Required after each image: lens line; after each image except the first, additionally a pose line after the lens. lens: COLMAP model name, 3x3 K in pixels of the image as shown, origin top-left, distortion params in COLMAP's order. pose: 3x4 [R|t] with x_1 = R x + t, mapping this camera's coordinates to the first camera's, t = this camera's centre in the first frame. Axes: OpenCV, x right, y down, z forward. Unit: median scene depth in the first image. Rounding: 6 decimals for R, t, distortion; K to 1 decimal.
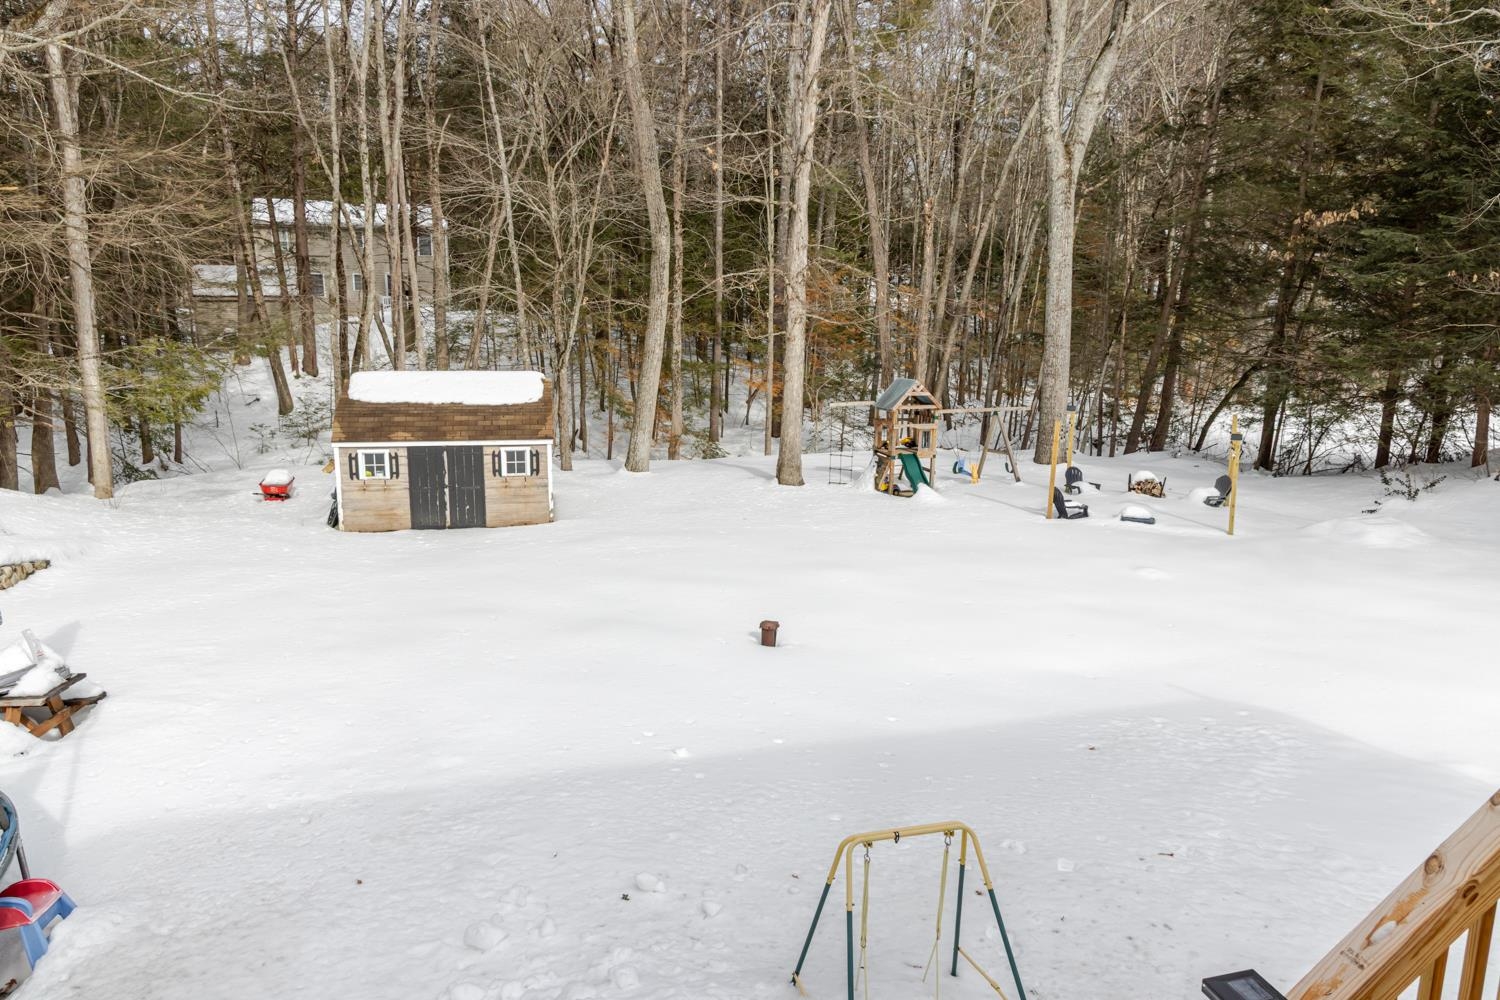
lens RADIAL K [[990.8, 0, 757.8], [0, 990.8, 500.9], [0, 0, 1]] dist [-0.002008, 0.002628]
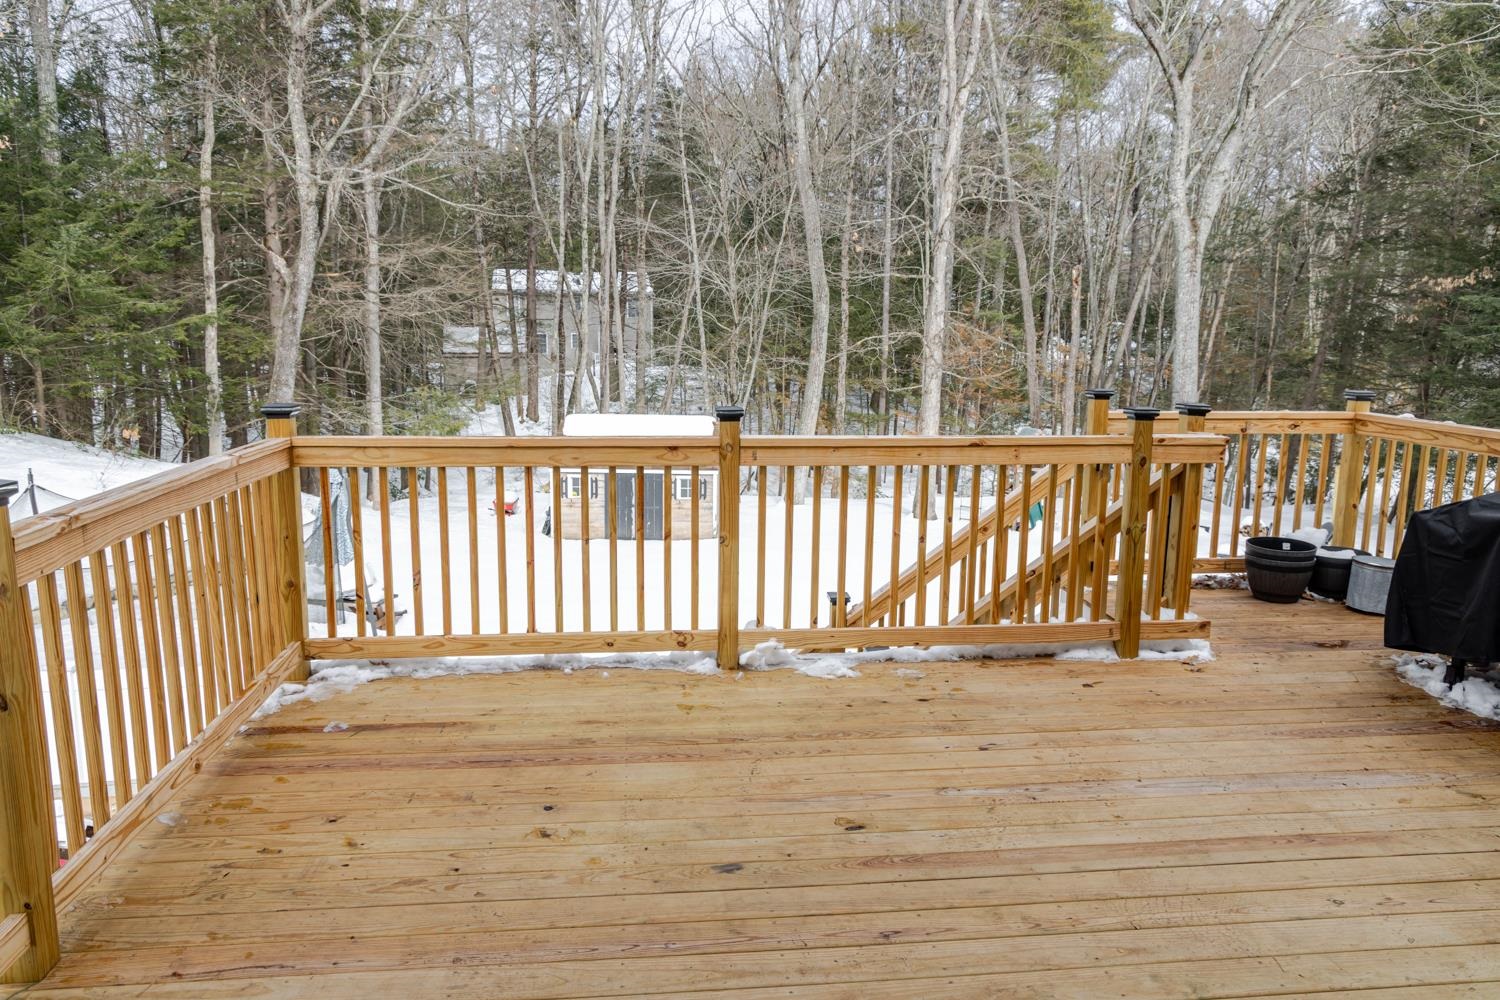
lens RADIAL K [[990.8, 0, 761.3], [0, 990.8, 501.1], [0, 0, 1]] dist [-0.002008, 0.002628]
pose [[0.981547, 0.029964, -0.188860, 0.067559], [-0.040158, 0.997922, -0.050383, 0.029996], [0.186958, 0.057038, 0.980711, -0.165266]]
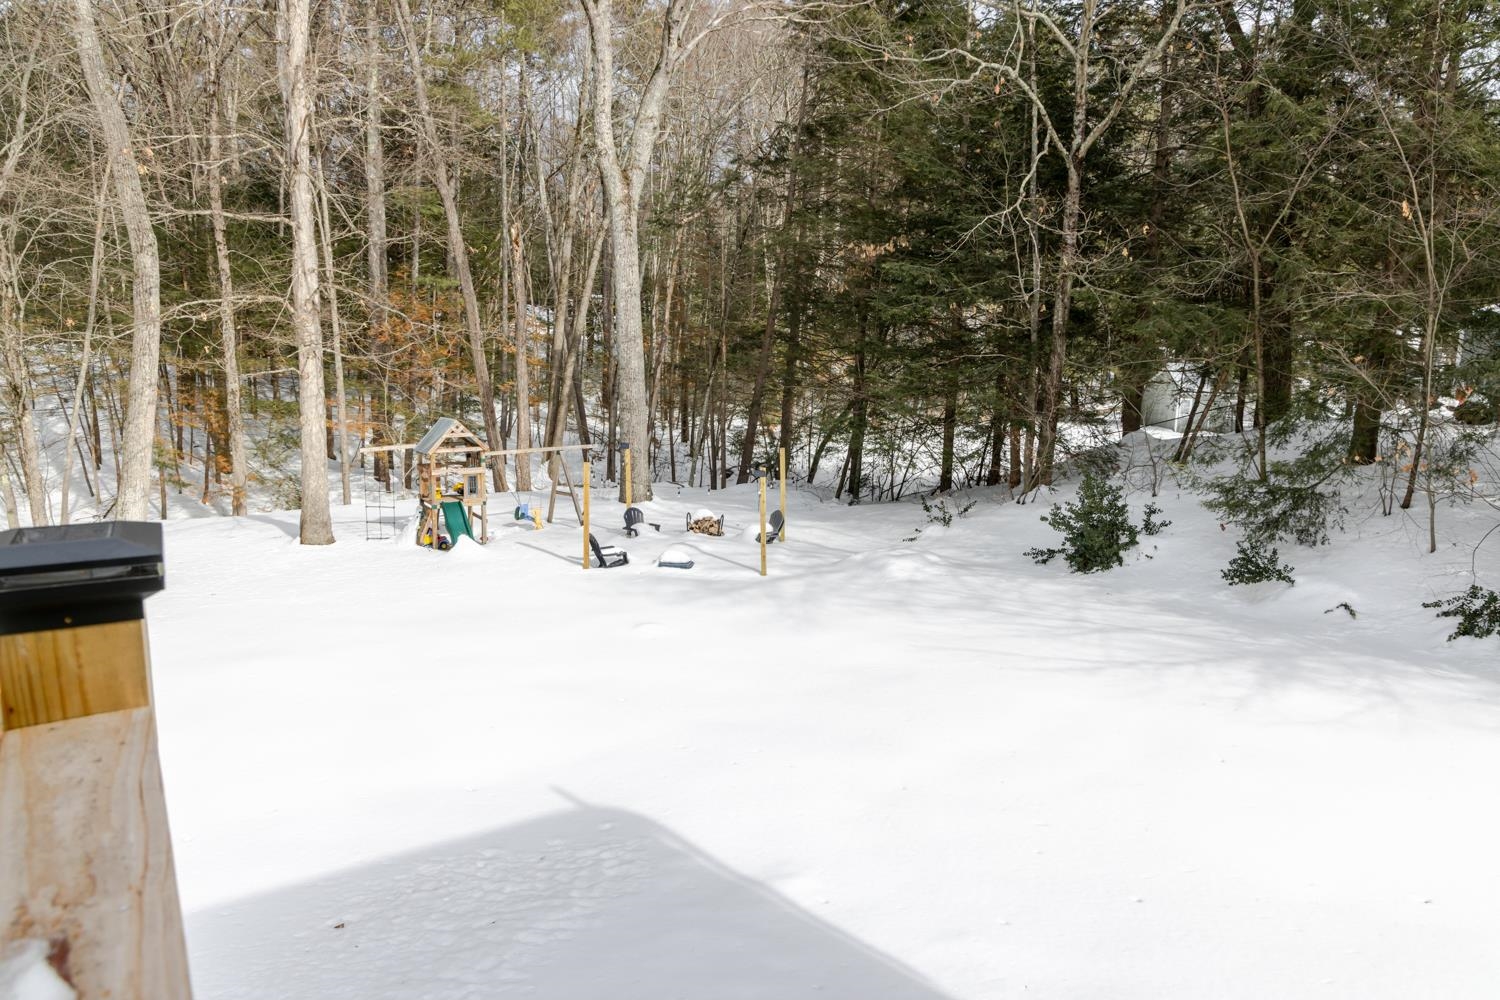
lens RADIAL K [[990.8, 0, 759.4], [0, 990.8, 494.0], [0, 0, 1]] dist [-0.002008, 0.002628]
pose [[0.959135, -0.046496, 0.279101, 0.177518], [0.056029, 0.998083, -0.026273, -0.016469], [-0.277345, 0.040837, 0.959902, 0.067307]]
